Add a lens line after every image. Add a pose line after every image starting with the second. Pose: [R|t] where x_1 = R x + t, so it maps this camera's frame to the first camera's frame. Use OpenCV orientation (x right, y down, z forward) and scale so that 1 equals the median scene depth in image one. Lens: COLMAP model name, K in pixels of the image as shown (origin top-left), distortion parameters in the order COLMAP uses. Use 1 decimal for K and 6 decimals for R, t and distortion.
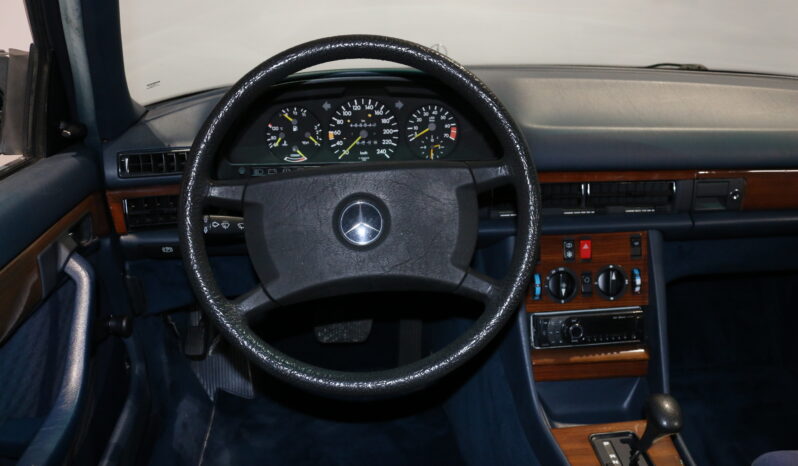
lens RADIAL K [[652.4, 0, 399.0], [0, 652.4, 233.0], [0, 0, 1]] dist [-0.173251, 0.155572]
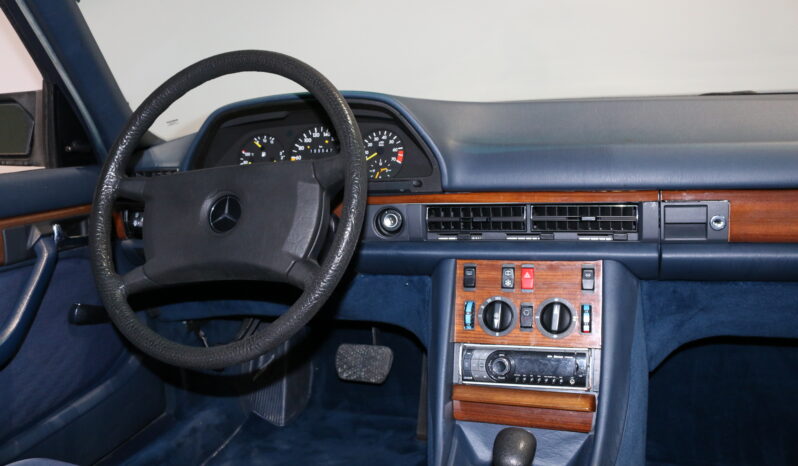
lens RADIAL K [[652.4, 0, 399.0], [0, 652.4, 233.0], [0, 0, 1]] dist [-0.173251, 0.155572]
pose [[0.918218, 0.024186, -0.395337, 0.488536], [-0.088184, 0.985564, -0.144524, 0.111154], [0.386134, 0.167566, 0.907095, 0.097746]]
